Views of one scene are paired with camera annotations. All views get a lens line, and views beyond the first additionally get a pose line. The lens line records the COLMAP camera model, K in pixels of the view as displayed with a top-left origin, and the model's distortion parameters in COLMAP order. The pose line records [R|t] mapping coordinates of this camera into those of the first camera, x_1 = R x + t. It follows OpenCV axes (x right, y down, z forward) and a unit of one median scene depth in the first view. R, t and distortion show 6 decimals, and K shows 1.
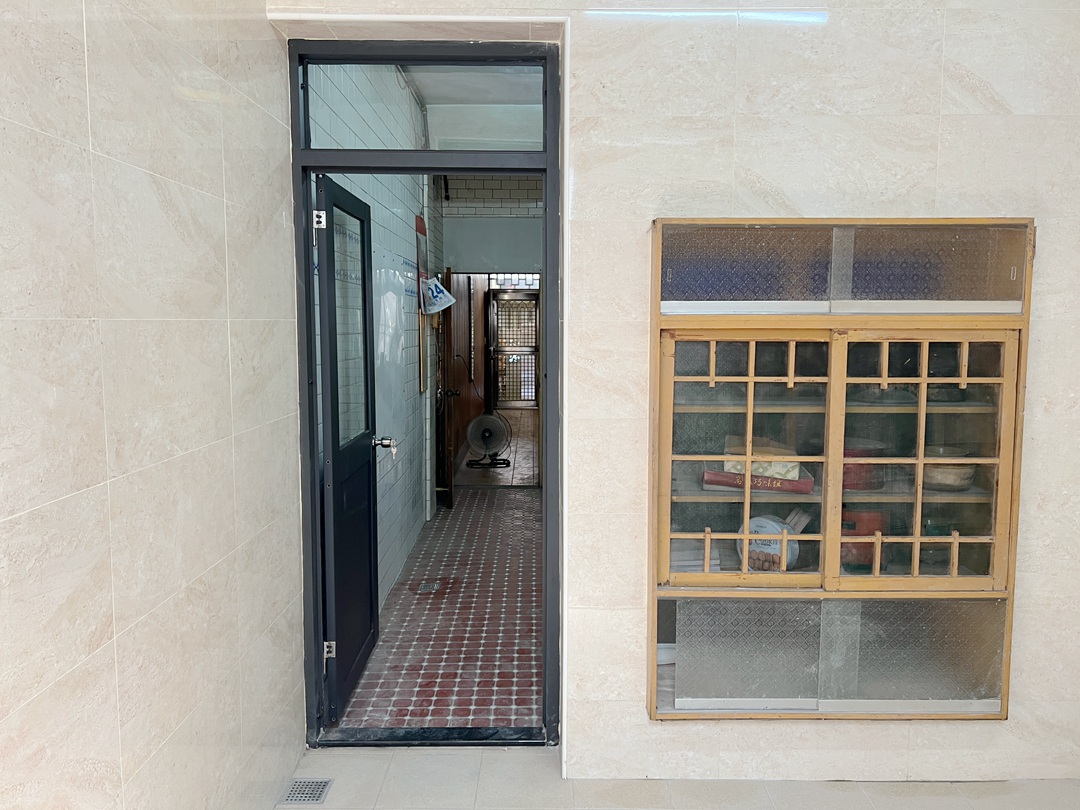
lens RADIAL K [[810.9, 0, 537.7], [0, 810.9, 400.6], [0, 0, 1]] dist [0.046739, -0.053582]
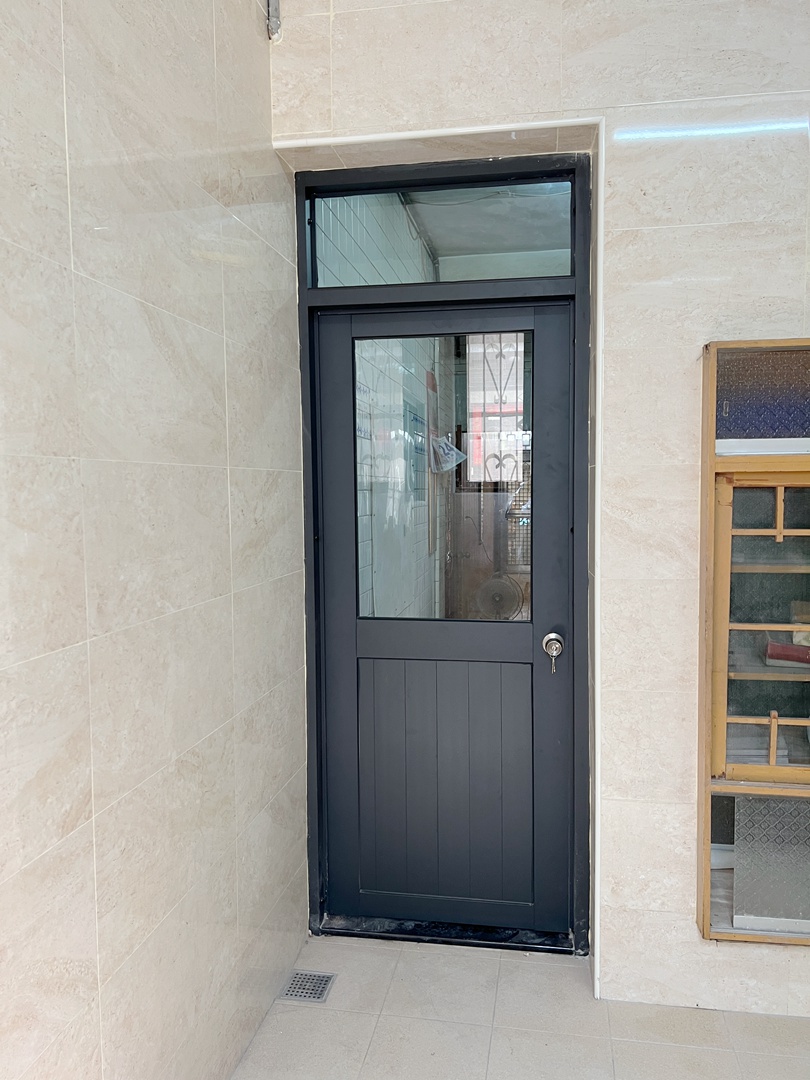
lens RADIAL K [[820.5, 0, 407.6], [0, 820.5, 544.1], [0, 0, 1]] dist [0.062850, -0.068650]
pose [[0.985620, 0.000288, -0.168979, -0.017528], [-0.004599, 0.999674, -0.025117, 0.008673], [0.168917, 0.025533, 0.985299, 0.099002]]
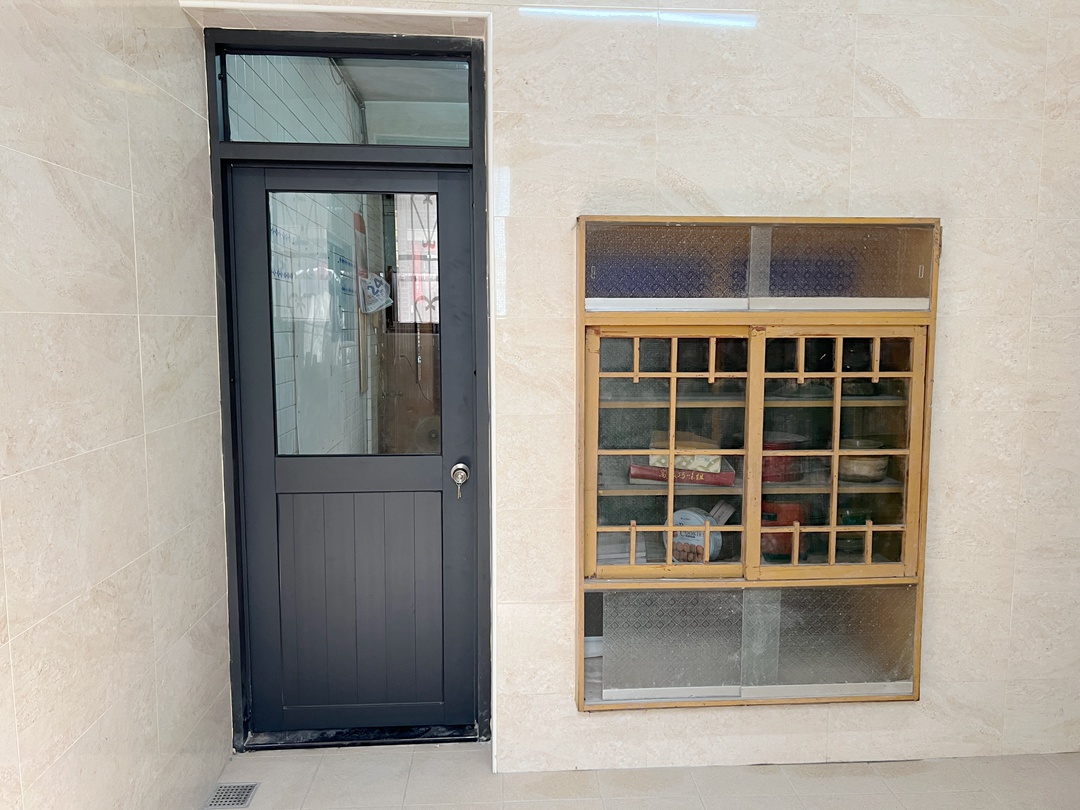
lens RADIAL K [[810.0, 0, 543.8], [0, 810.0, 408.0], [0, 0, 1]] dist [0.051500, -0.057273]
pose [[0.997721, -0.007355, 0.067076, 0.030847], [0.006830, 0.999944, 0.008048, 0.006116], [-0.067132, -0.007572, 0.997715, -0.004119]]
